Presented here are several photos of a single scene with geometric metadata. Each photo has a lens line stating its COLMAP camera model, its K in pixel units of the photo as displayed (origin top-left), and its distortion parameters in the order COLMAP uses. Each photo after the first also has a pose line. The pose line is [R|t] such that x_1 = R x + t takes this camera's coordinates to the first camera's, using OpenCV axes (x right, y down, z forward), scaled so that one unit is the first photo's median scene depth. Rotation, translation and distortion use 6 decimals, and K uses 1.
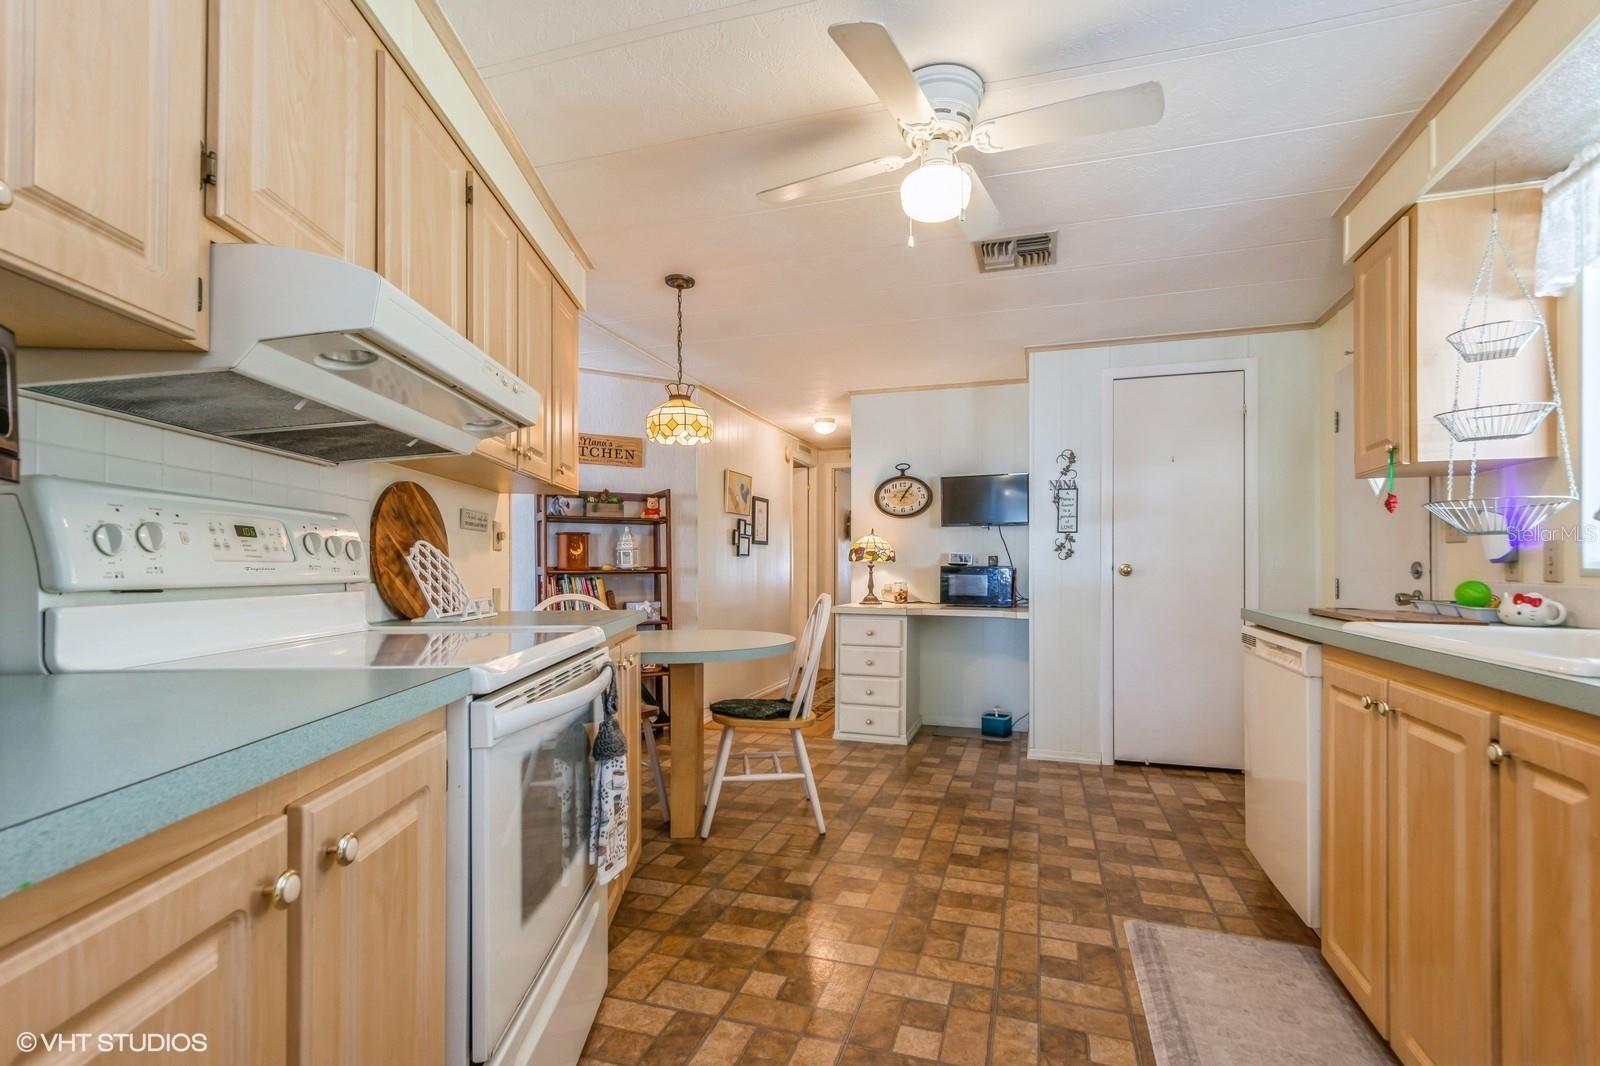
lens RADIAL K [[689.4, 0, 815.1], [0, 689.4, 569.3], [0, 0, 1]] dist [0.025081, -0.010218]
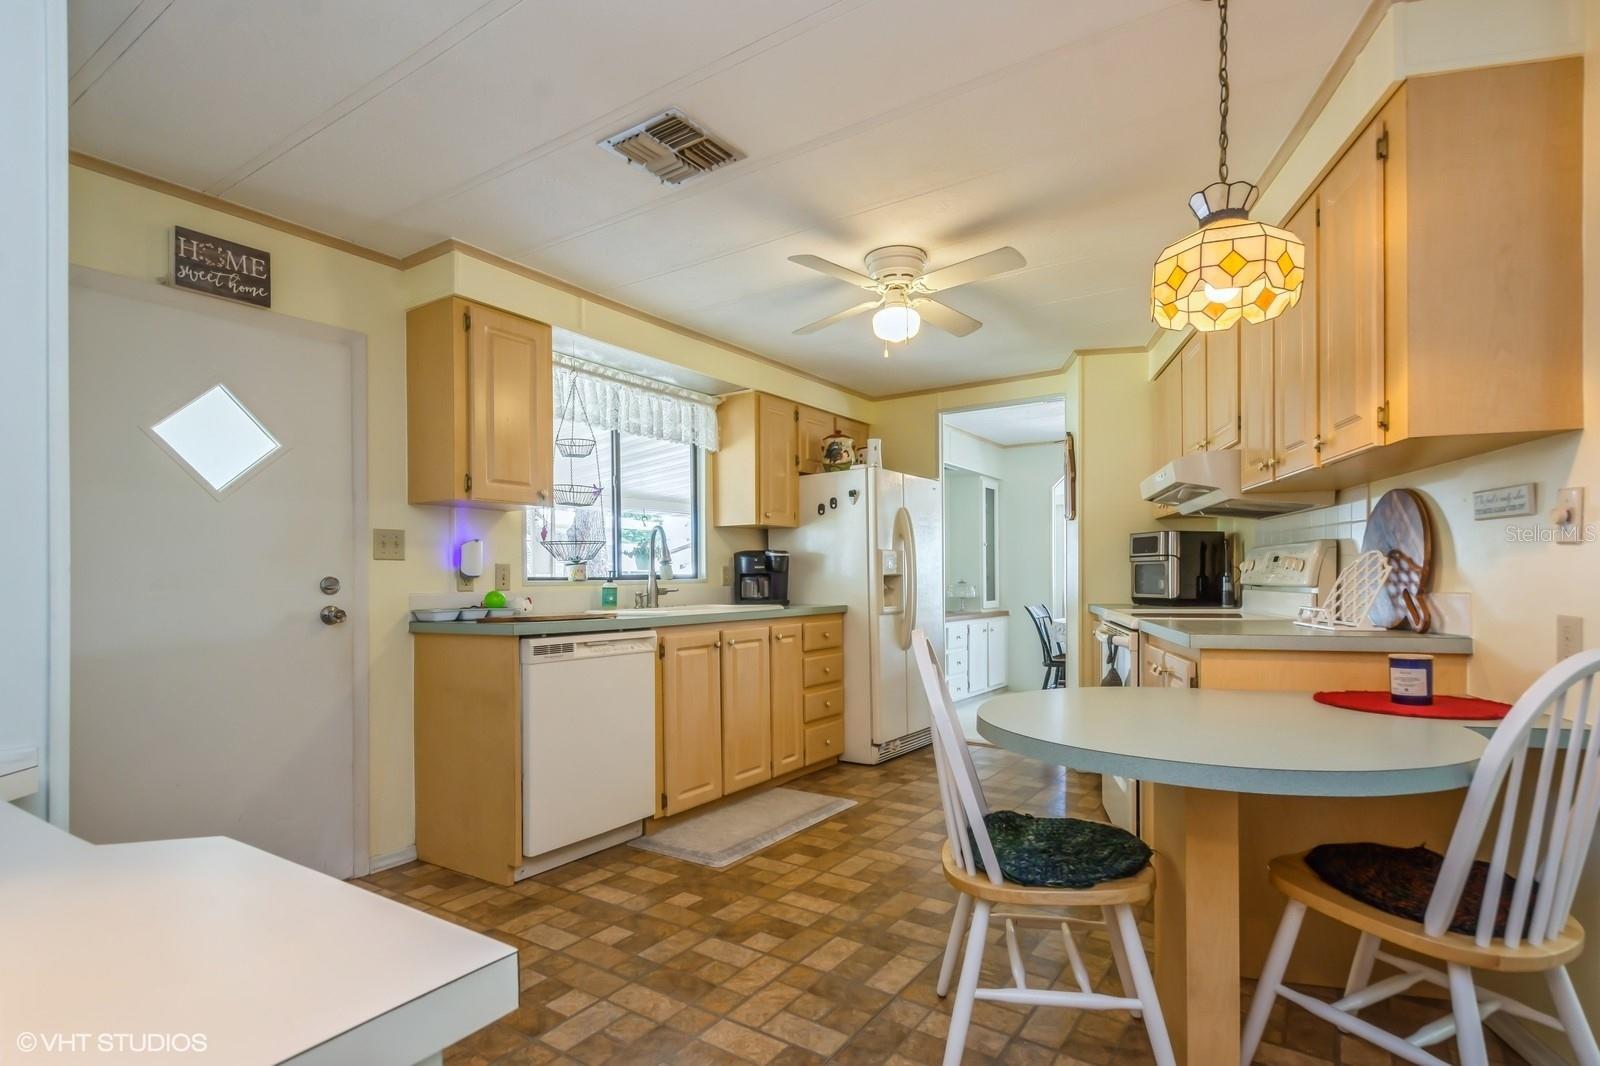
lens RADIAL K [[814.0, 0, 805.1], [0, 814.0, 576.6], [0, 0, 1]] dist [0.053048, -0.028045]
pose [[-0.956484, 0.003303, 0.291767, -0.100255], [0.004948, 0.999976, 0.004903, -0.013255], [-0.291744, 0.006133, -0.956477, 1.898669]]
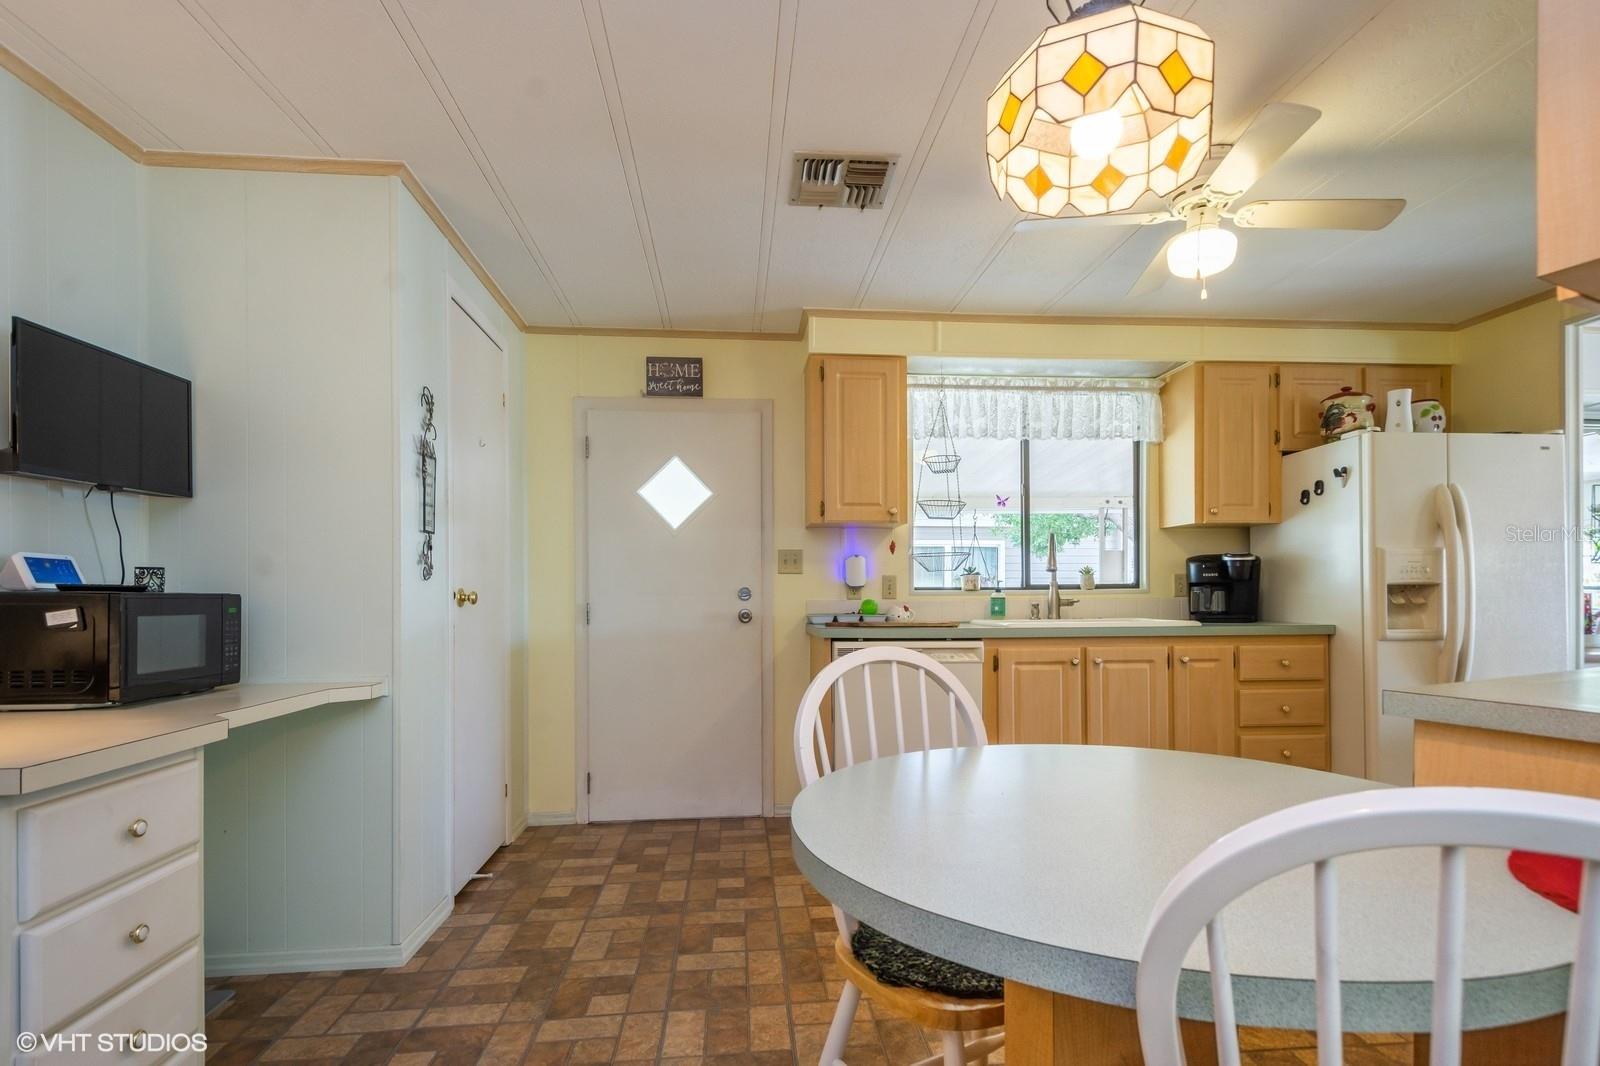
lens RADIAL K [[802.8, 0, 802.2], [0, 802.8, 596.5], [0, 0, 1]] dist [0.037510, -0.026108]
pose [[-0.372841, -0.009764, 0.927844, -0.558469], [0.008950, 0.999860, 0.014118, -0.013854], [-0.927852, 0.013568, -0.372702, 1.456327]]
